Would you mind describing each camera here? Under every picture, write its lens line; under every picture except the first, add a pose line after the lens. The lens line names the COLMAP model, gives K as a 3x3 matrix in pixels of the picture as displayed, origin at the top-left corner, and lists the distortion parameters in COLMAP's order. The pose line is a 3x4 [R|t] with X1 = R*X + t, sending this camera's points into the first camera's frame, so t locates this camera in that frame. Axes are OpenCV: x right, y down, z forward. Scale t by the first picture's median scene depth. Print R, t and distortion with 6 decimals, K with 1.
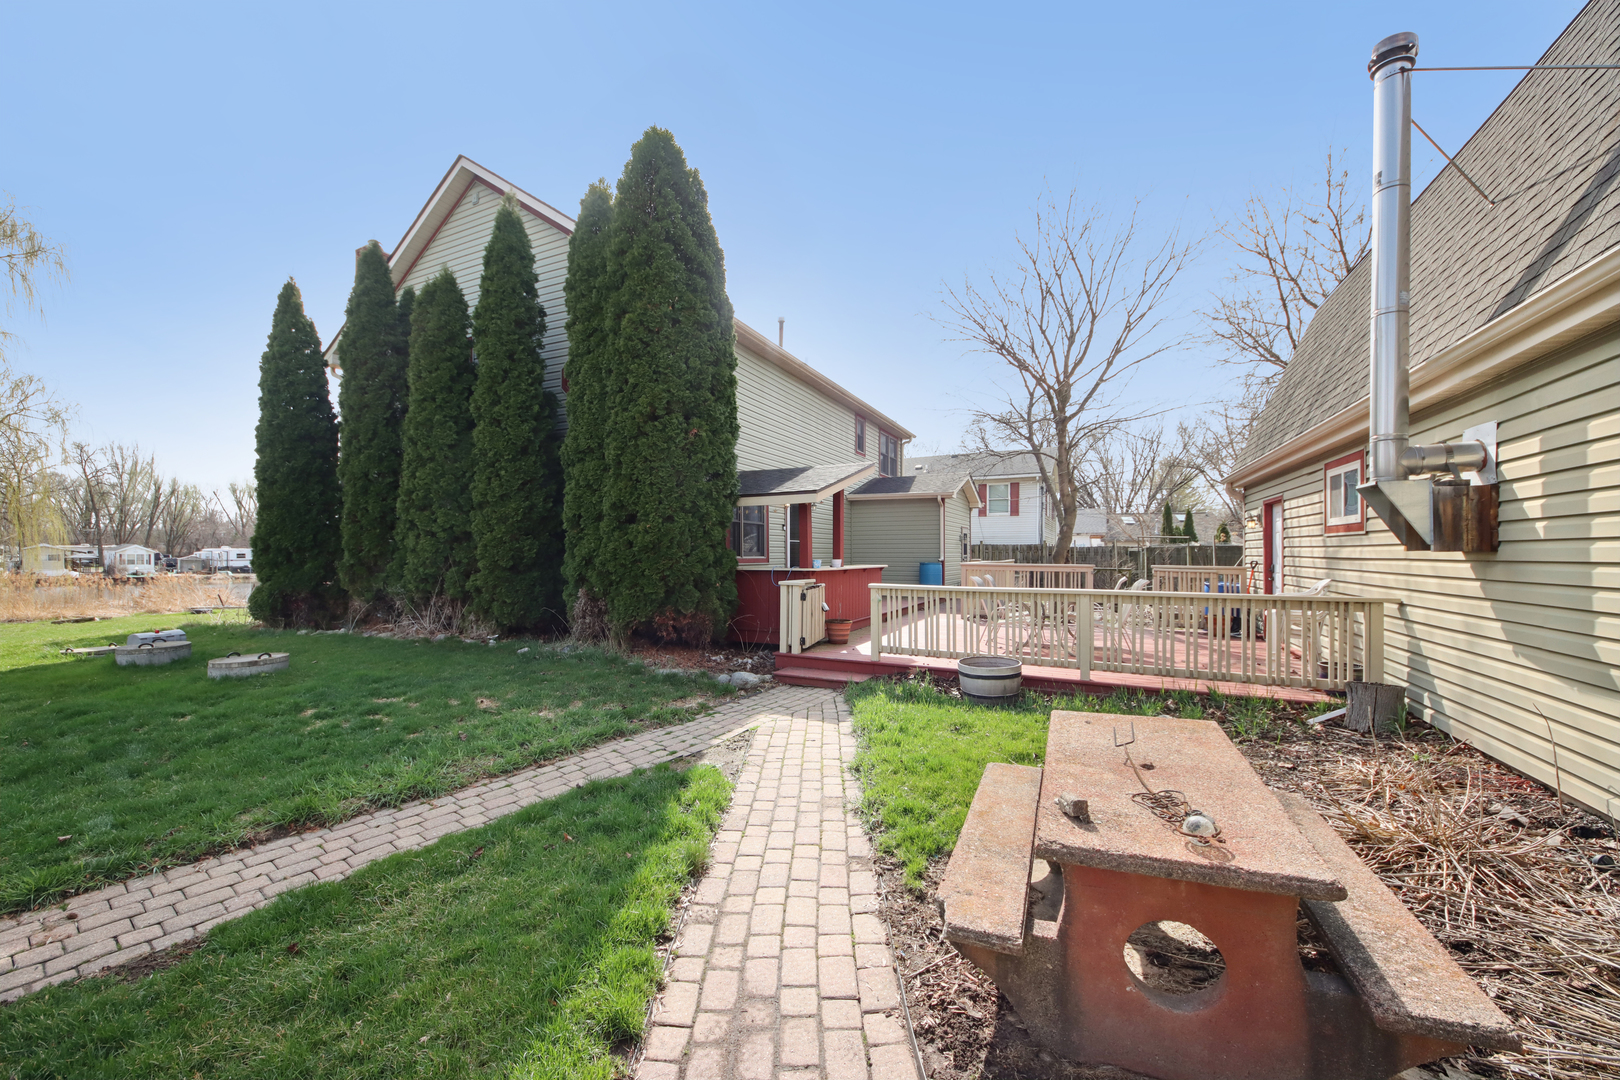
lens RADIAL K [[614.5, 0, 805.2], [0, 614.5, 534.1], [0, 0, 1]] dist [0.001822, -0.008476]
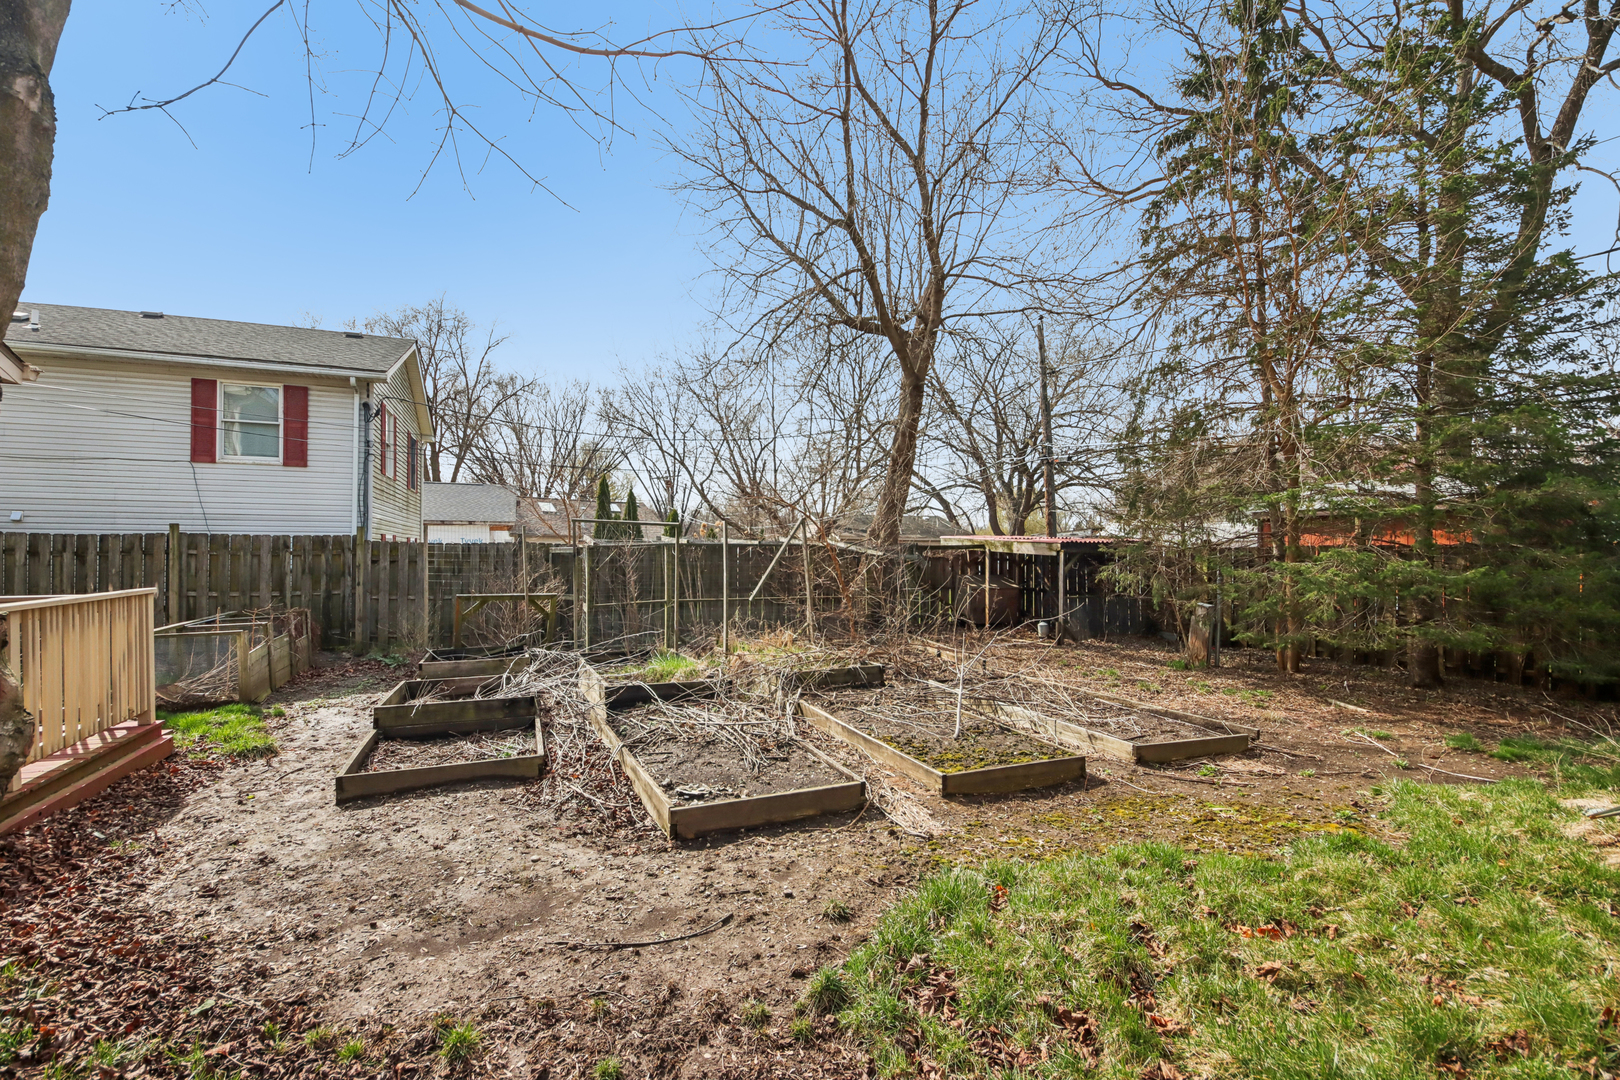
lens RADIAL K [[716.9, 0, 810.0], [0, 716.9, 540.0], [0, 0, 1]] dist [-0.002347, -0.000524]
pose [[0.668283, 0.014134, 0.743772, 0.106858], [-0.026794, 0.999628, 0.005078, 0.003882], [-0.743424, -0.023322, 0.668414, 0.207149]]
